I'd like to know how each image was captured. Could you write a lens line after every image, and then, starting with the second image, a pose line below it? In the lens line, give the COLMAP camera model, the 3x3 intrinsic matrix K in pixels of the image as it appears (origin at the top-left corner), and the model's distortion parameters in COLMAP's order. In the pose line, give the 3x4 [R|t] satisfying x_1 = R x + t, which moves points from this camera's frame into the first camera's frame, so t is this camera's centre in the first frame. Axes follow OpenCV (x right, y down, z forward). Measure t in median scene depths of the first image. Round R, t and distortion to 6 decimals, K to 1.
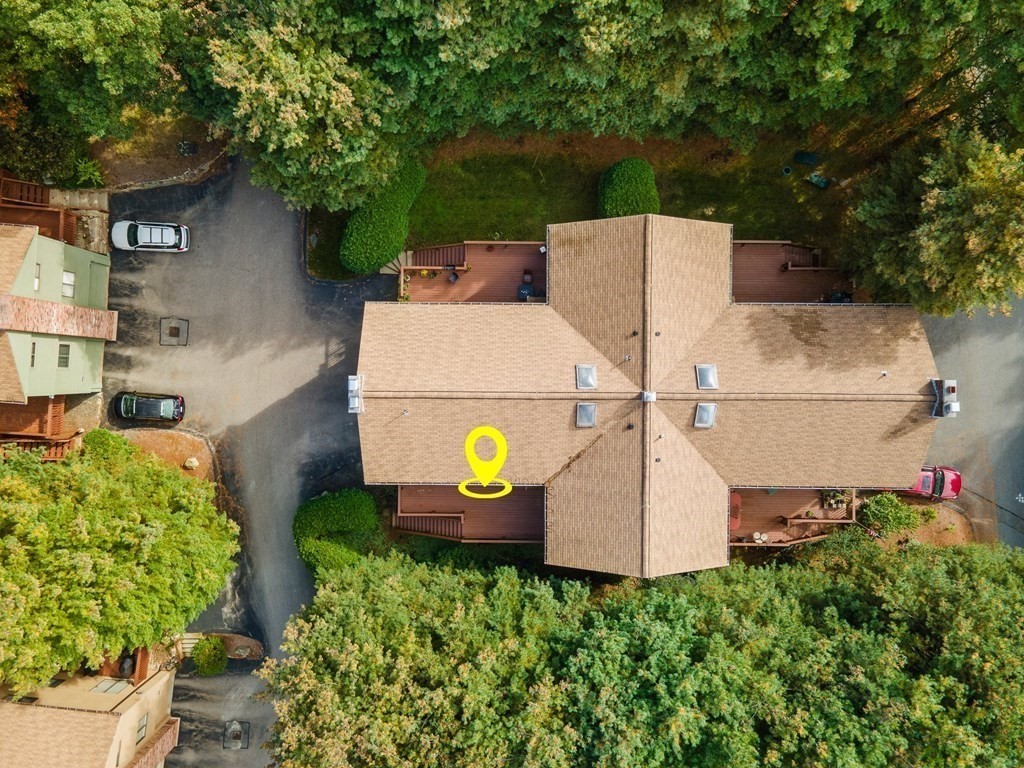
lens RADIAL K [[730.4, 0, 512.1], [0, 730.4, 386.5], [0, 0, 1]] dist [0.051389, 0.000685]
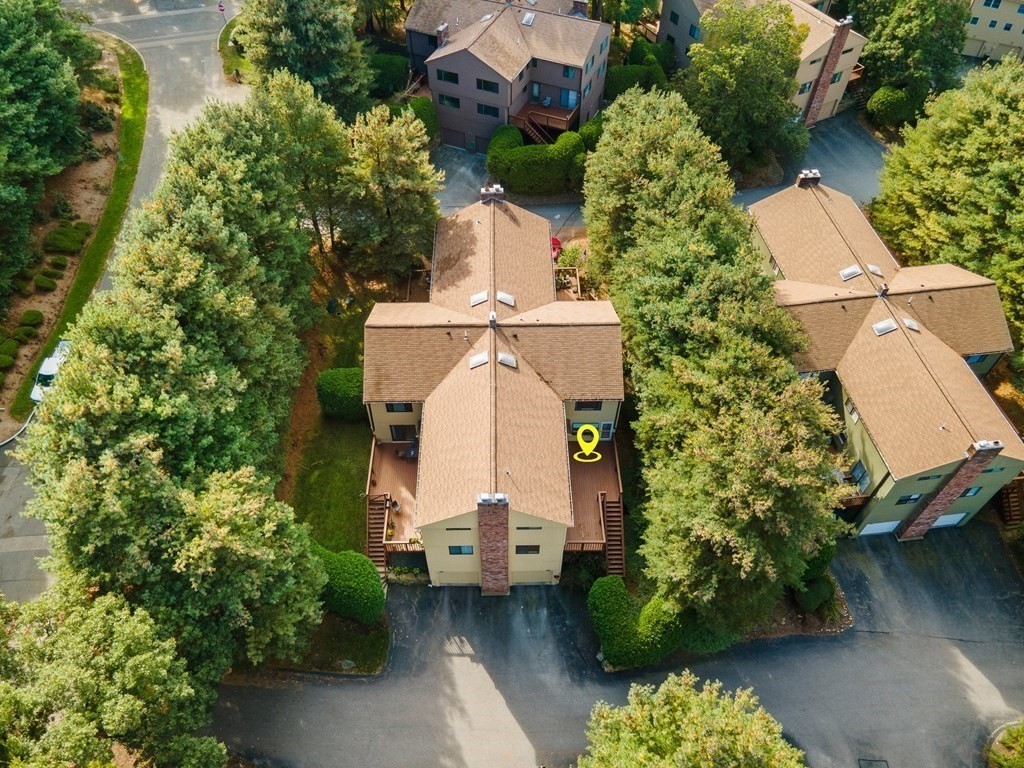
lens RADIAL K [[730.4, 0, 509.9], [0, 730.4, 384.5], [0, 0, 1]] dist [0.051389, 0.000685]
pose [[-0.023322, -0.780720, 0.624445, -0.741483], [0.999707, -0.022274, 0.009490, 0.028429], [0.006499, 0.624483, 0.781011, -0.031428]]
